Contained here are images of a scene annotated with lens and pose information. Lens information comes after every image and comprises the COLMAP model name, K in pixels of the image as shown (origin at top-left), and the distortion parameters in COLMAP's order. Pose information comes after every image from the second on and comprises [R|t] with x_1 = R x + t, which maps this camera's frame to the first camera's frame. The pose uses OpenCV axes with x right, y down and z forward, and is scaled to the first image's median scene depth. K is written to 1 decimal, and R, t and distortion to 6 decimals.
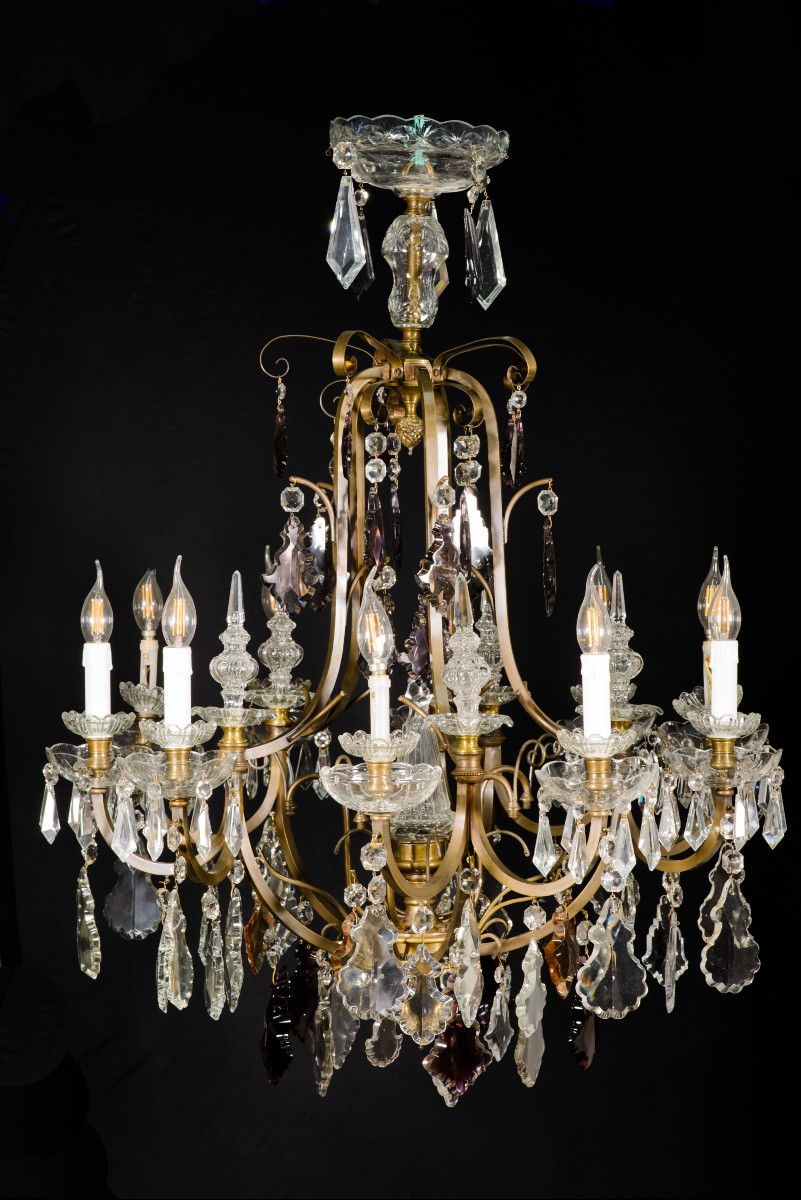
lens RADIAL K [[2907.5, 0, 400.5], [0, 2907.5, 600.0], [0, 0, 1]] dist [-0.023125, 0.215710]
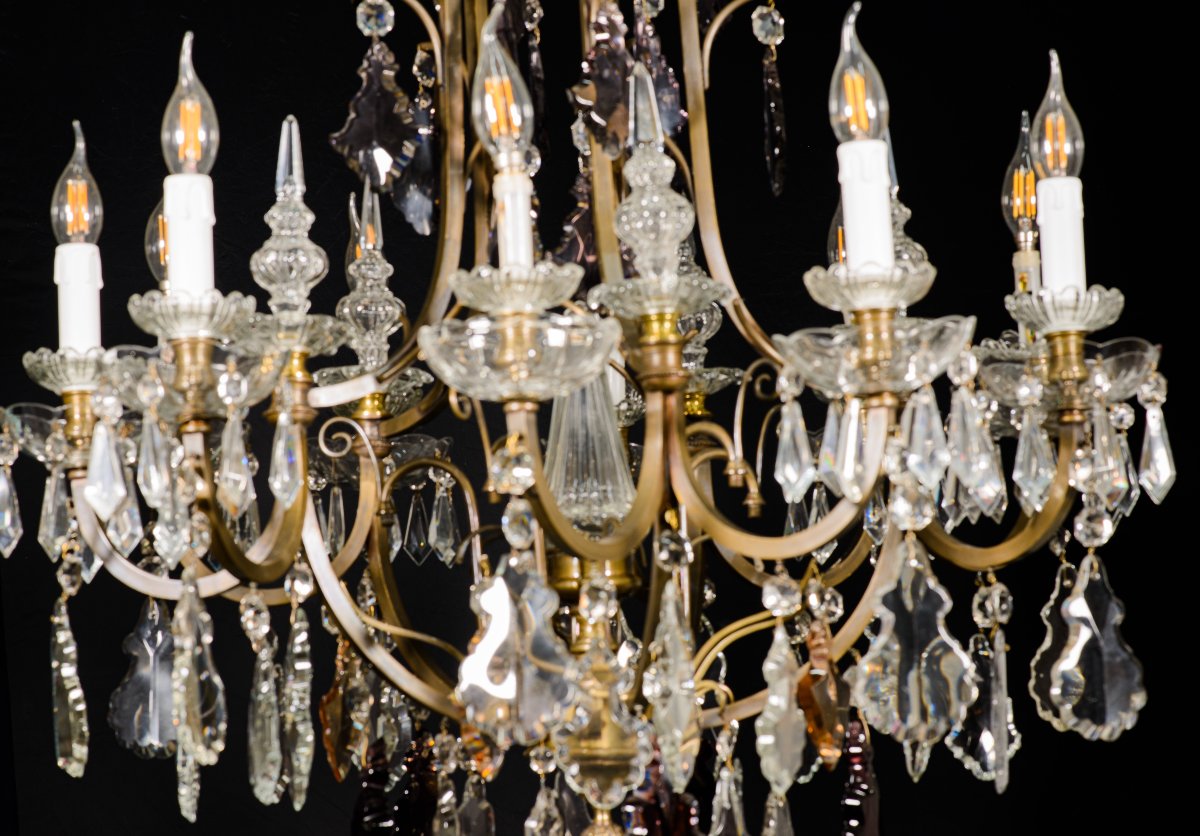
lens RADIAL K [[3094.9, 0, 565.2], [0, 3094.9, 414.5], [0, 0, 1]] dist [0.006373, 0.214307]
pose [[0.999452, -0.033088, 0.000802, 0.001526], [0.032841, 0.988423, -0.148129, 0.157030], [0.004109, 0.148074, 0.988968, 0.331240]]
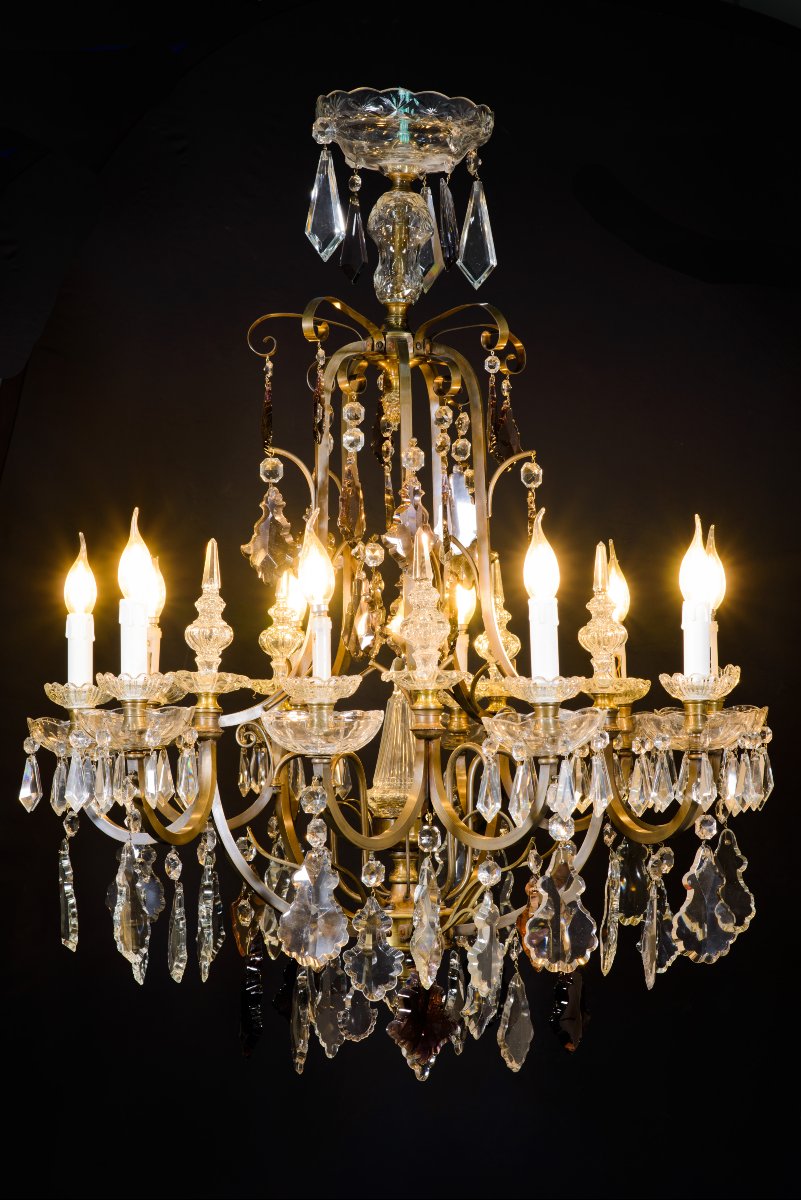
lens RADIAL K [[2907.5, 0, 400.5], [0, 2907.5, 600.0], [0, 0, 1]] dist [-0.023125, 0.215710]
pose [[0.993264, -0.005447, -0.115749, 0.122990], [-0.004427, 0.996382, -0.084877, 0.095175], [0.115793, 0.084818, 0.989645, 0.016247]]
